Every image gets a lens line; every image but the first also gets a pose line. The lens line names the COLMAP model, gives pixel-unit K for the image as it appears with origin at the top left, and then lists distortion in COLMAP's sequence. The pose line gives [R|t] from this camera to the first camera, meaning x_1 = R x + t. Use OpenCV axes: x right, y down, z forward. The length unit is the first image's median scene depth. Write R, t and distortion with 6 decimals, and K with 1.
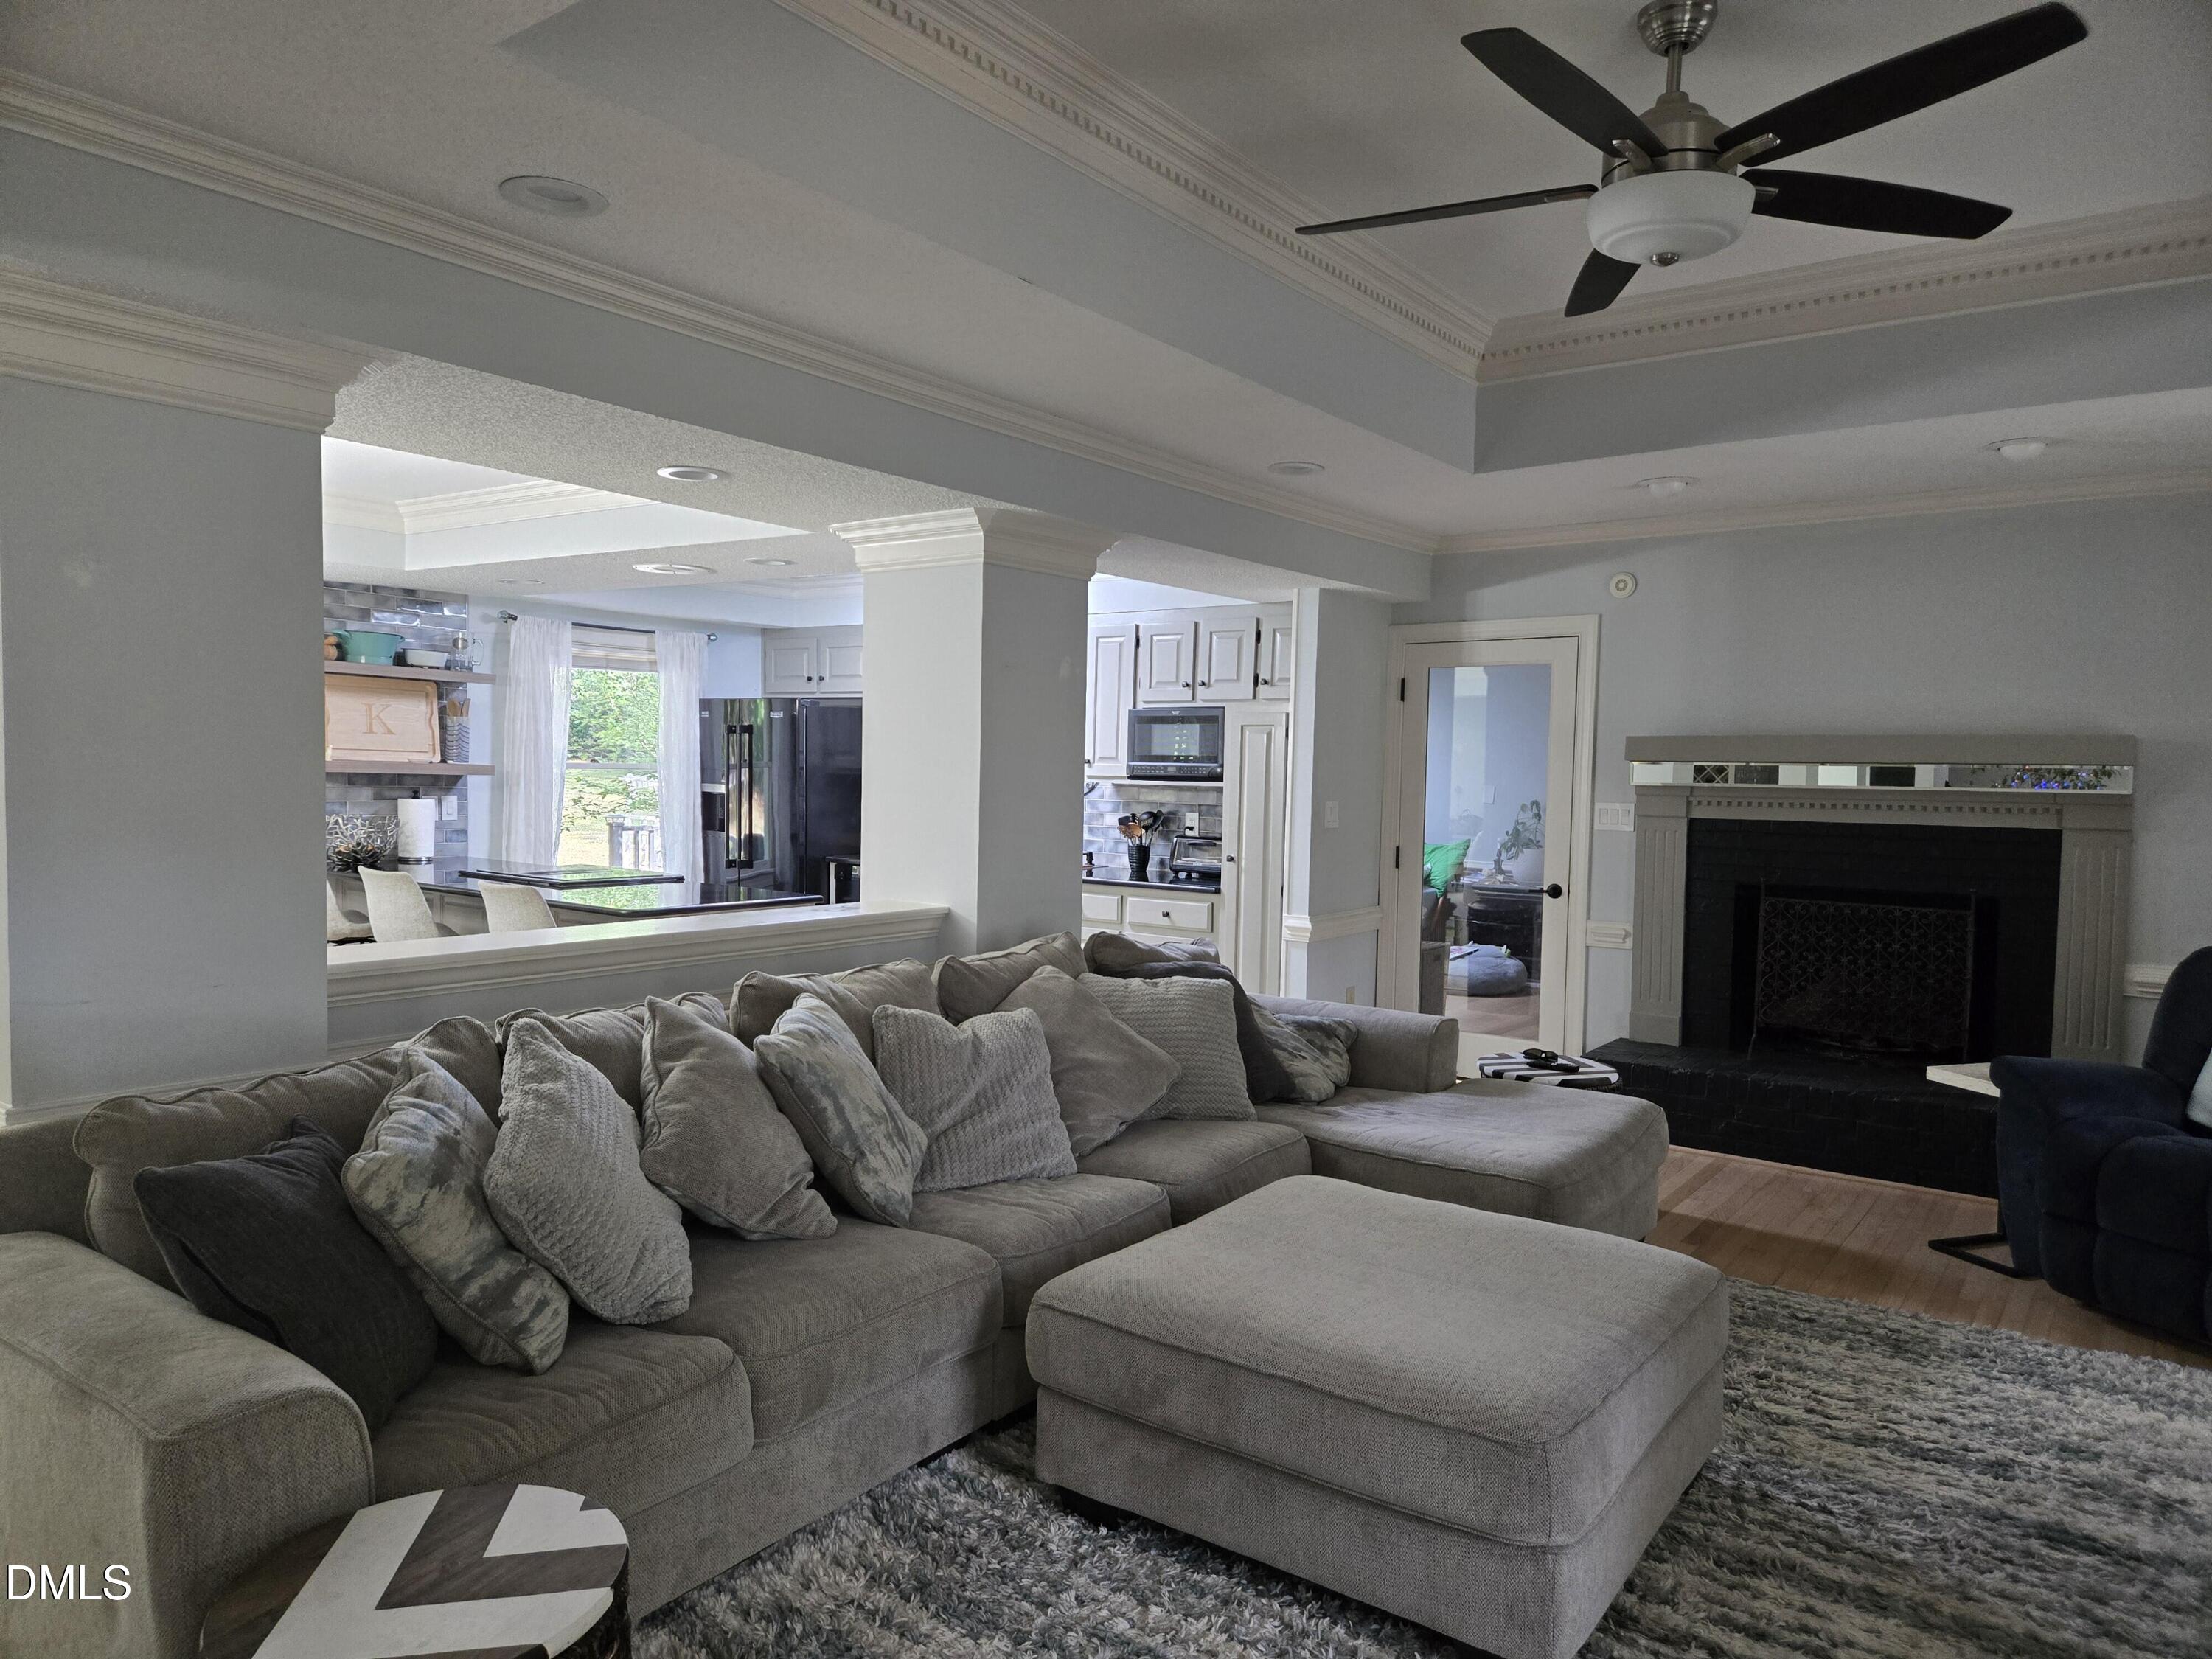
lens RADIAL K [[1456.1, 0, 1123.2], [0, 1456.1, 821.5], [0, 0, 1]] dist [0.076131, -0.075073]
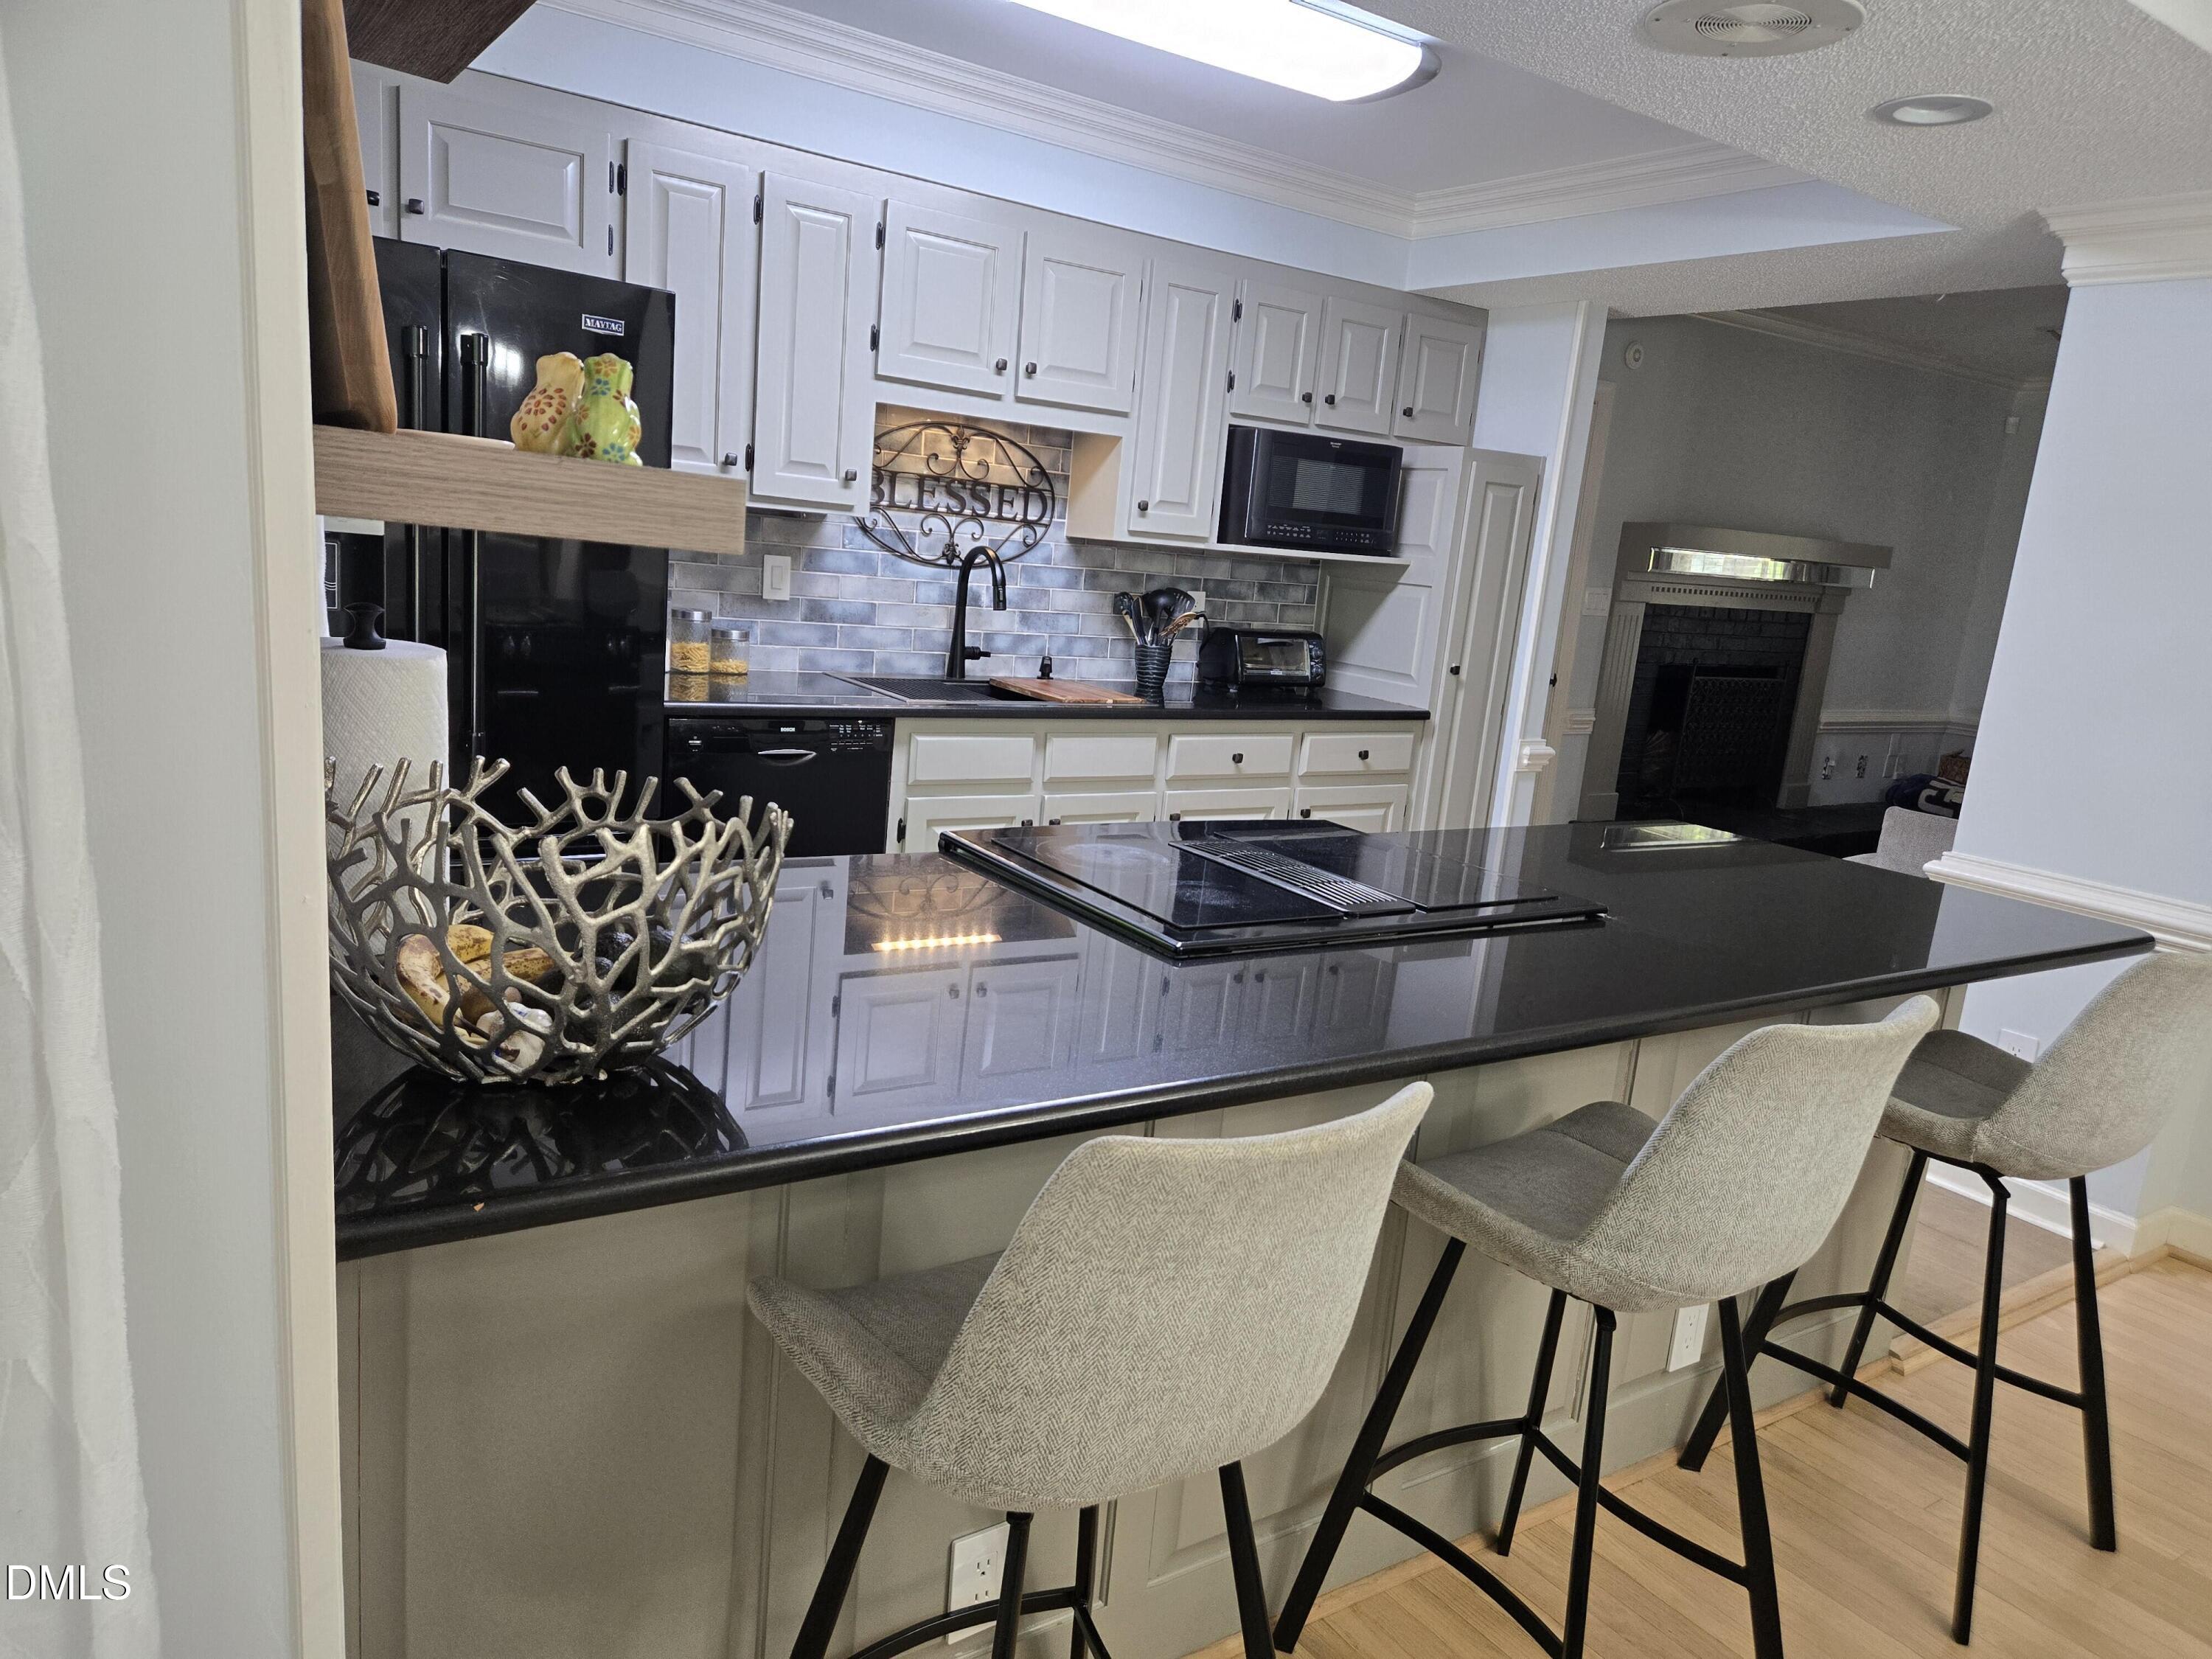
lens RADIAL K [[1450.0, 0, 1115.6], [0, 1450.0, 848.1], [0, 0, 1]] dist [0.087255, -0.082614]
pose [[0.349908, -0.190122, 0.917288, -0.812045], [-0.045942, 0.974528, 0.219511, -0.048806], [-0.935657, -0.118951, 0.332260, 1.092922]]
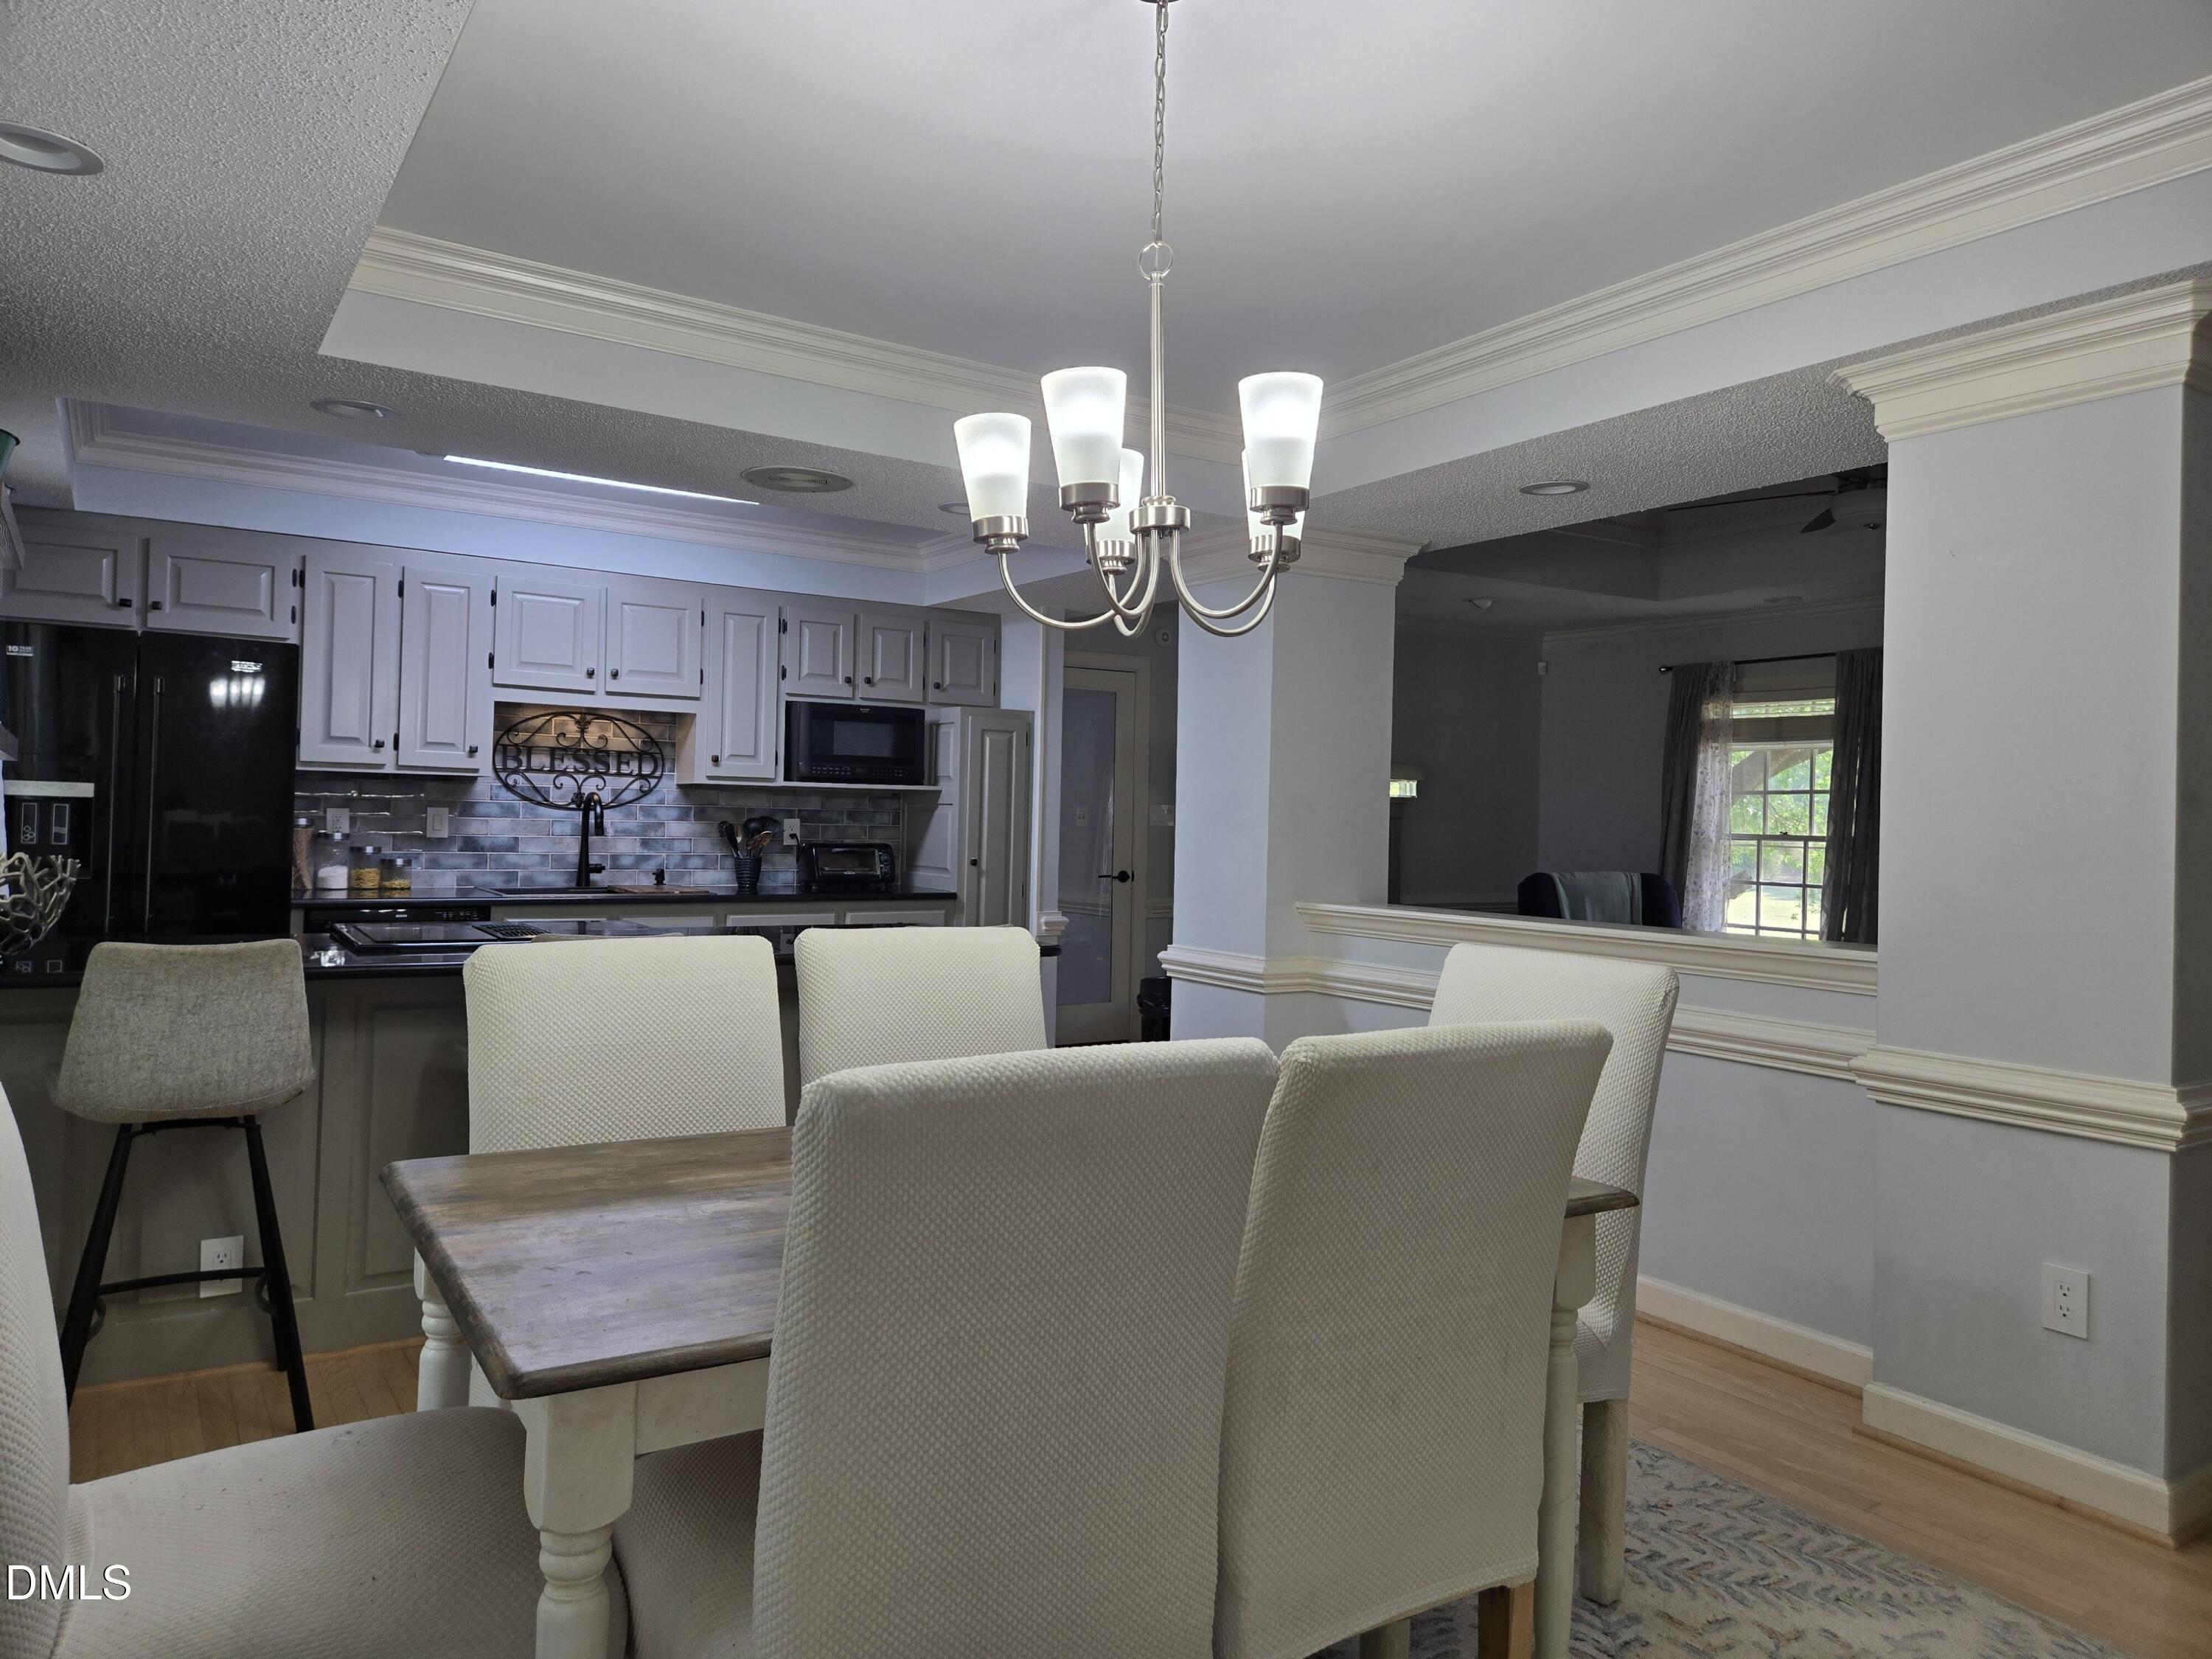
lens RADIAL K [[1456.1, 0, 1123.2], [0, 1456.1, 821.5], [0, 0, 1]] dist [0.076131, -0.075073]
pose [[0.359061, -0.017704, 0.933146, -0.992942], [0.019269, 0.999748, 0.011554, -0.014903], [-0.933115, 0.013832, 0.359312, 0.656154]]
